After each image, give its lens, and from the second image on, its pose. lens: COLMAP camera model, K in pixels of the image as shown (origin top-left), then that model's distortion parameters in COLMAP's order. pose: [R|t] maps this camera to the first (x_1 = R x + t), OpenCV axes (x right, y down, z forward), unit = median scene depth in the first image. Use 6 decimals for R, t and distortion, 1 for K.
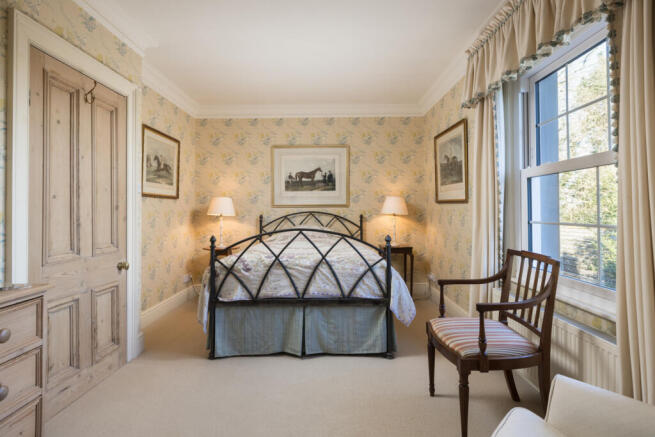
lens RADIAL K [[318.2, 0, 327.3], [0, 318.2, 214.0], [0, 0, 1]] dist [0.000204, 0.000023]
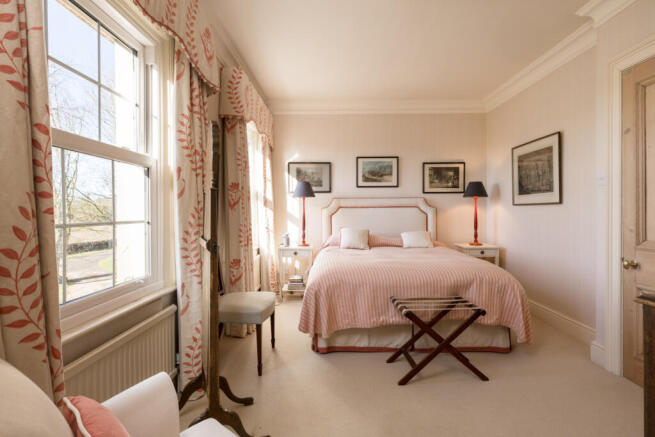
lens RADIAL K [[354.9, 0, 328.1], [0, 354.9, 215.0], [0, 0, 1]] dist [0.001788, 0.000076]
pose [[-0.999817, 0.000779, 0.019130, 0.142333], [0.001199, 0.999758, 0.021969, 0.002439], [-0.019108, 0.021988, -0.999576, 1.912556]]
